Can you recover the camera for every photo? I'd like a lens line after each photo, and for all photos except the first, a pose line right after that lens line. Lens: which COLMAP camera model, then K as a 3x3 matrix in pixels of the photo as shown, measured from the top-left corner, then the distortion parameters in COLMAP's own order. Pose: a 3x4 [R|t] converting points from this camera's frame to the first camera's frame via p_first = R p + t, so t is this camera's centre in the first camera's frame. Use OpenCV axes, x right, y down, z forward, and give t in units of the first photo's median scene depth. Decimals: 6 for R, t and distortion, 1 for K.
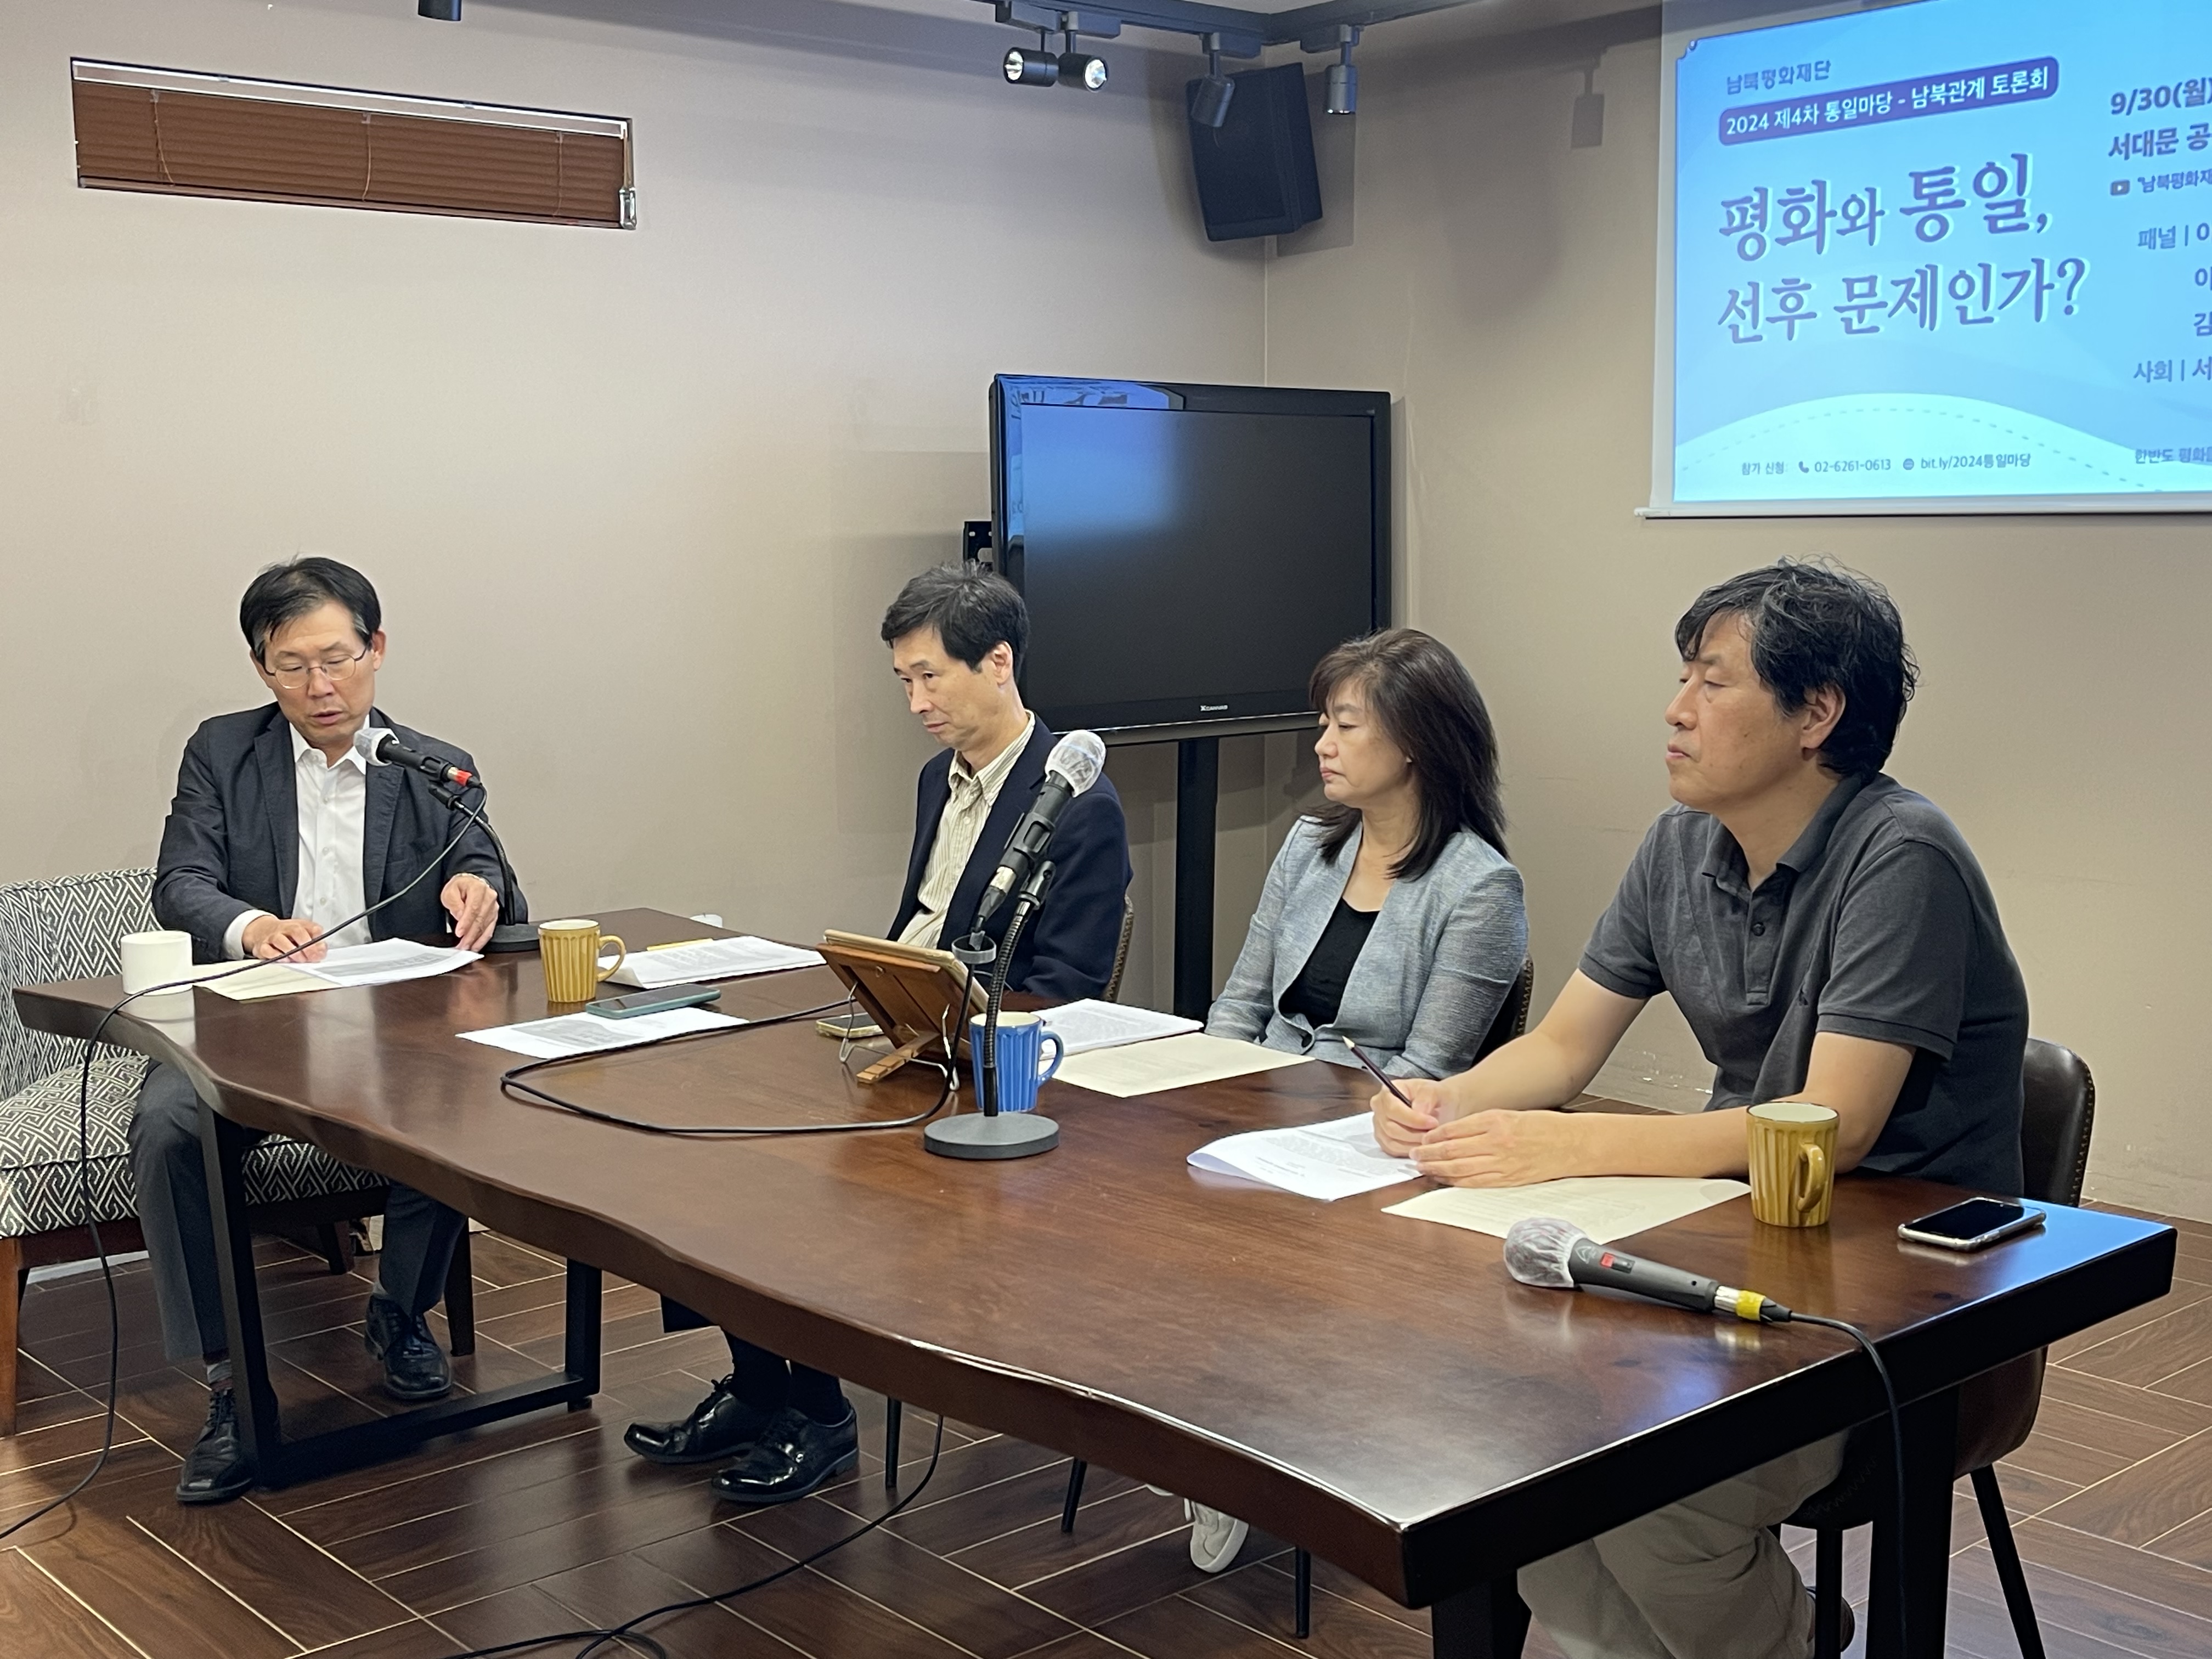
lens RADIAL K [[2546.2, 0, 1106.4], [0, 2546.2, 830.9], [0, 0, 1]] dist [0.041645, 0.000000]
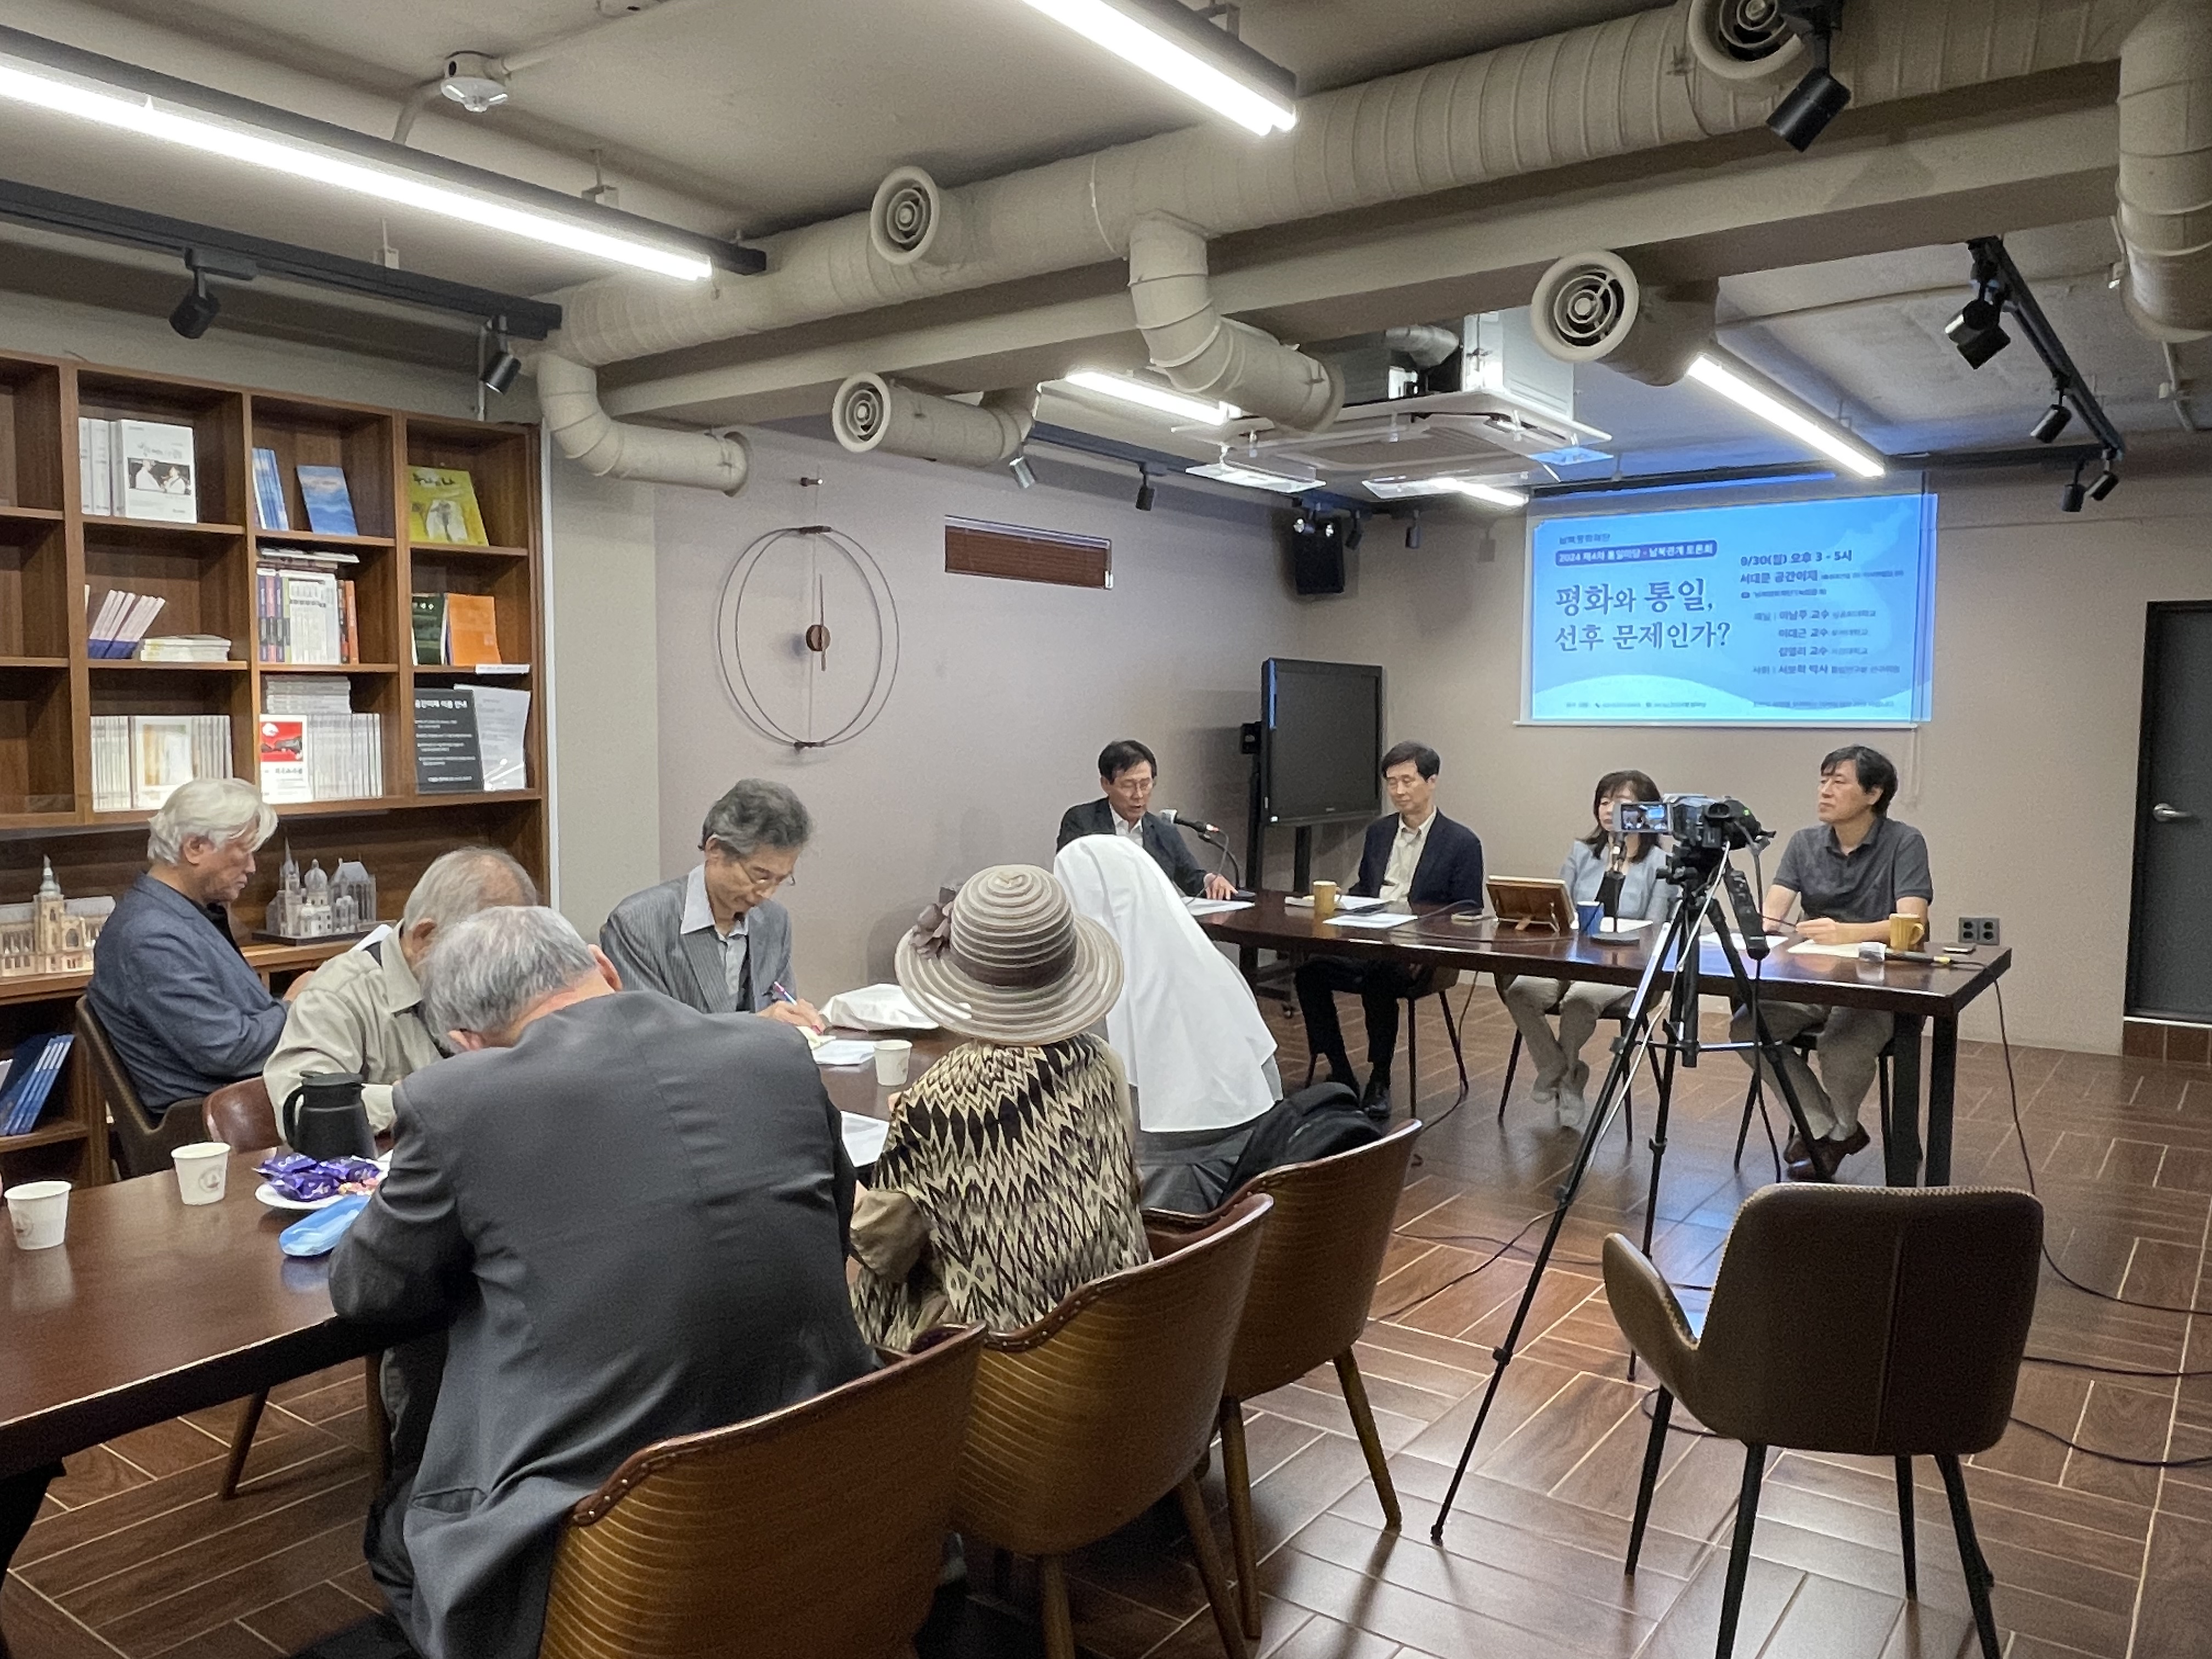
lens RADIAL K [[1601.4, 0, 1072.7], [0, 1601.4, 840.9], [0, 0, 1]] dist [0.005383, -0.000260]
pose [[0.980360, -0.002131, 0.197206, -0.503578], [0.011204, 0.998928, -0.044904, 0.041879], [-0.196899, 0.046231, 0.979333, -0.336130]]
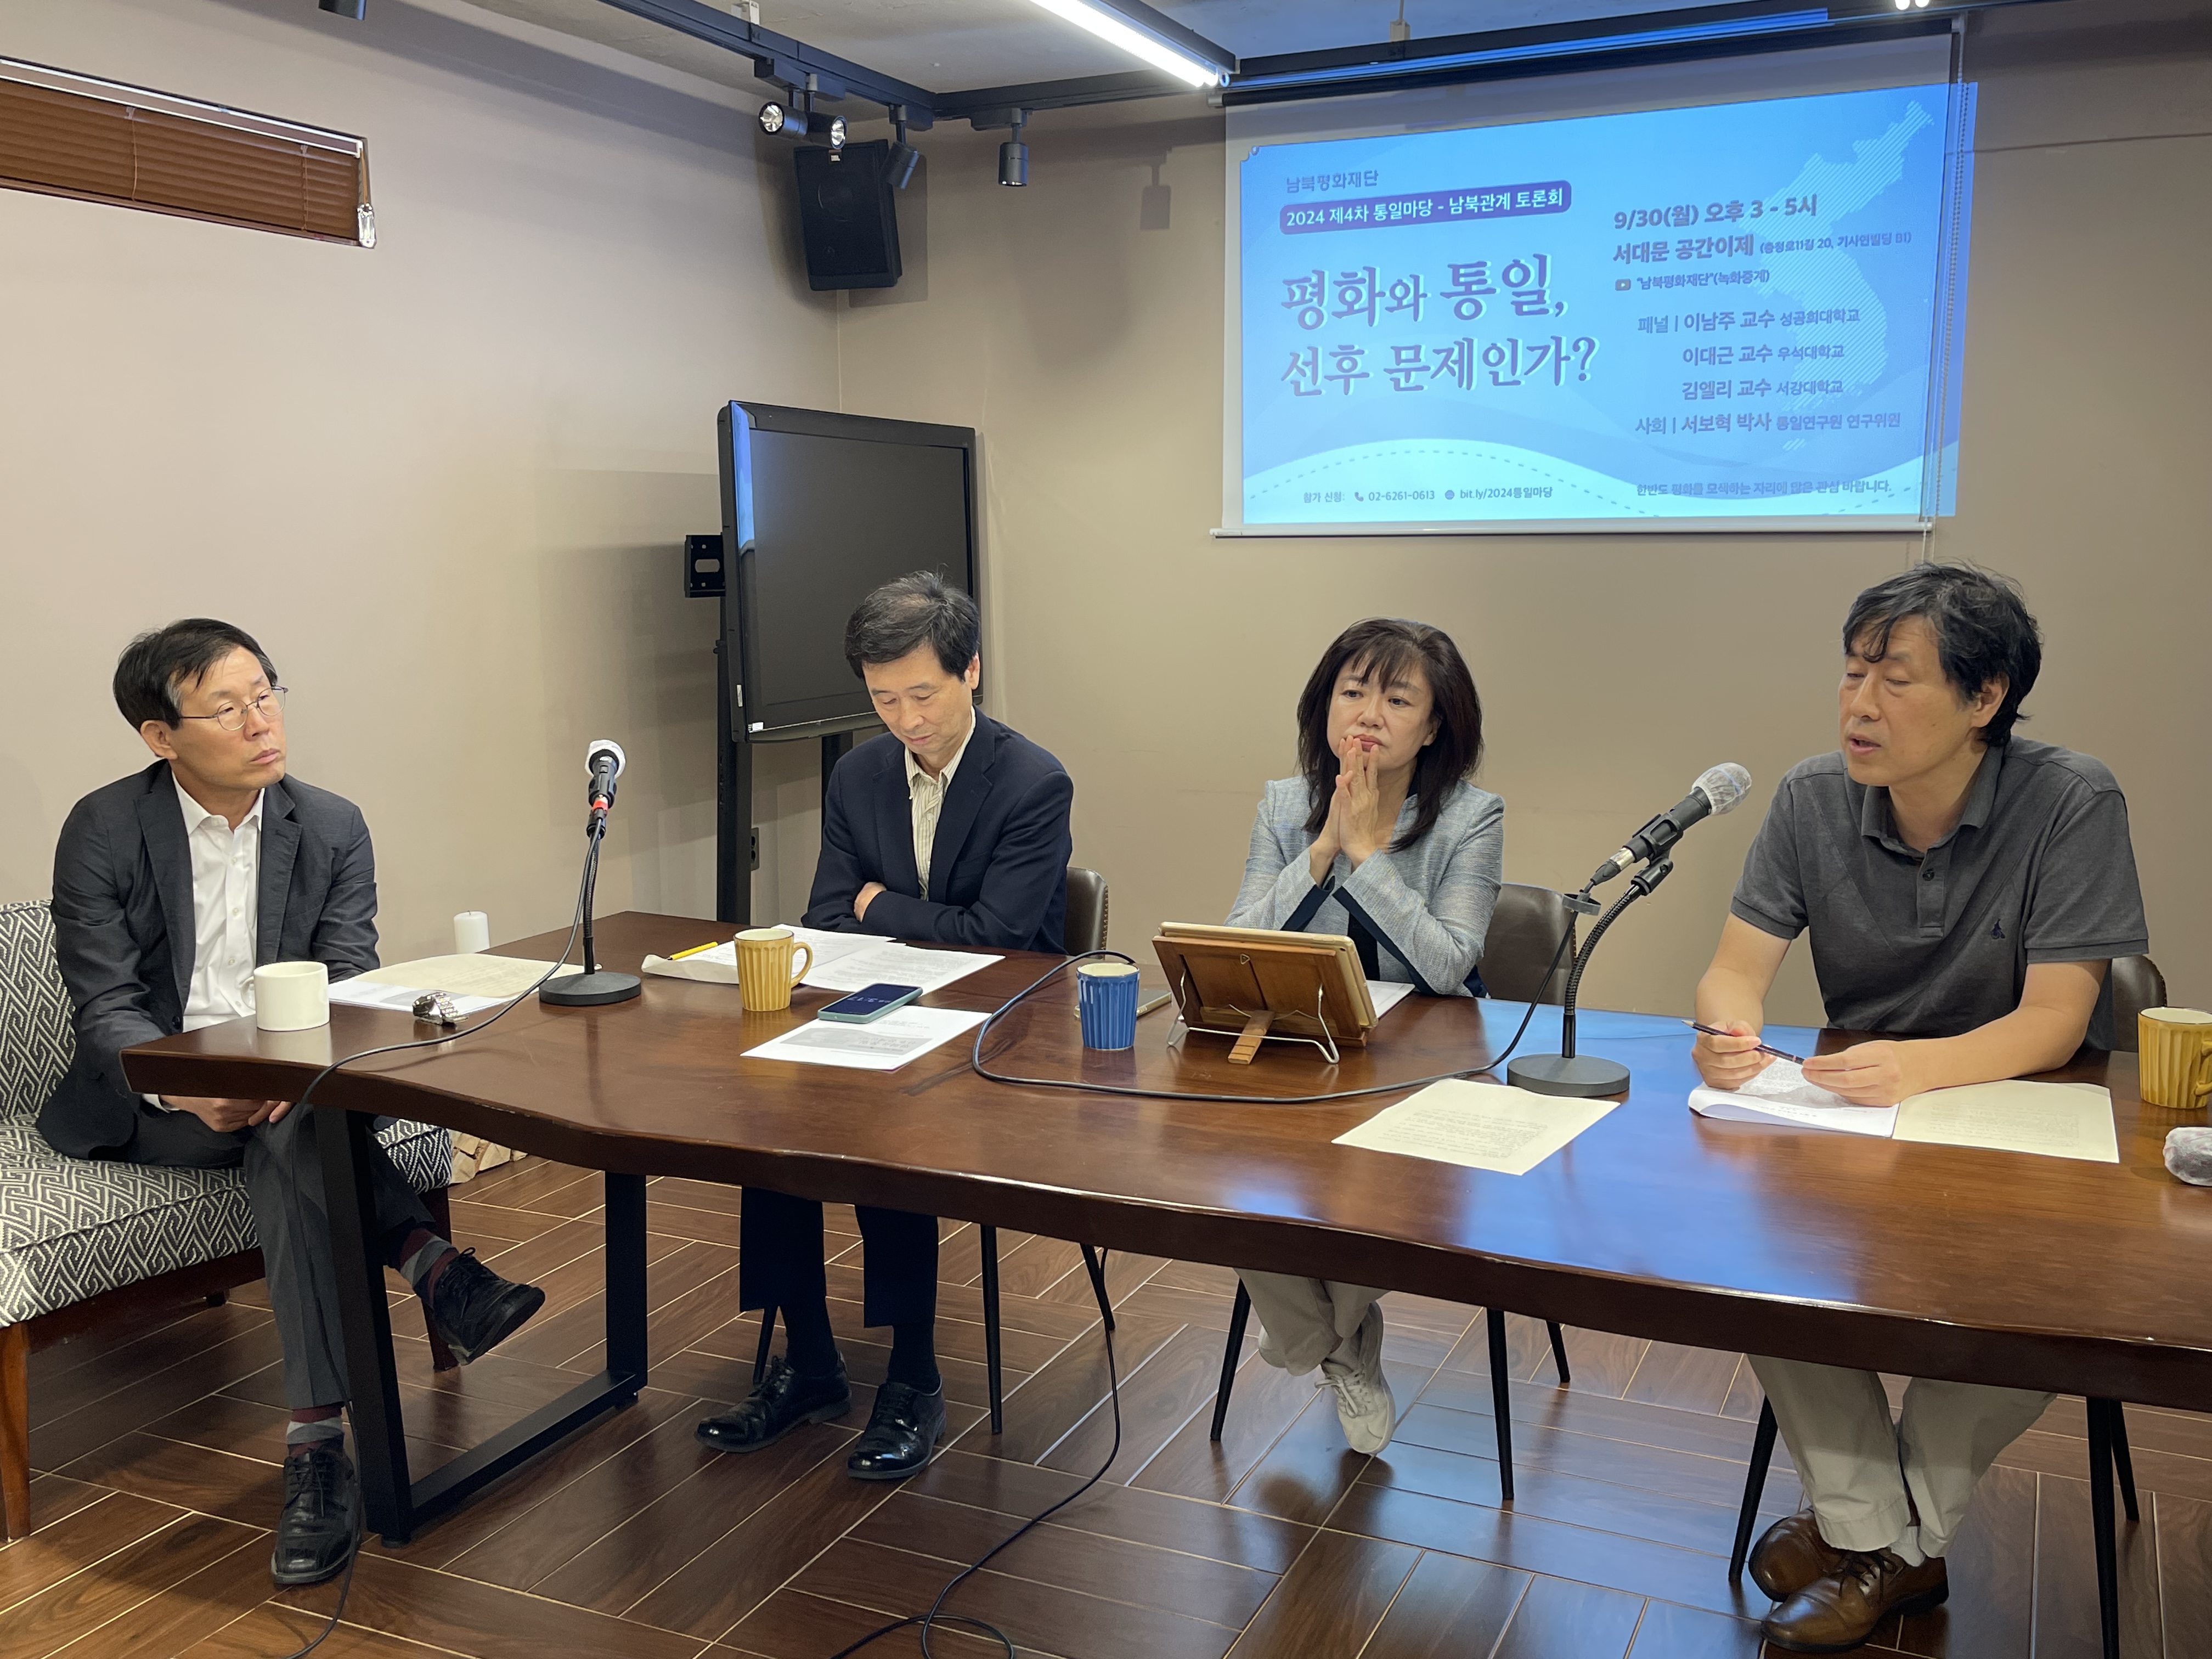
lens RADIAL K [[2044.4, 0, 1090.0], [0, 2044.4, 821.0], [0, 0, 1]] dist [0.050346, 0.000000]
pose [[0.917559, -0.051874, 0.394202, -0.267742], [0.045890, 0.998644, 0.024598, -0.014283], [-0.394943, -0.004480, 0.918695, 0.132341]]
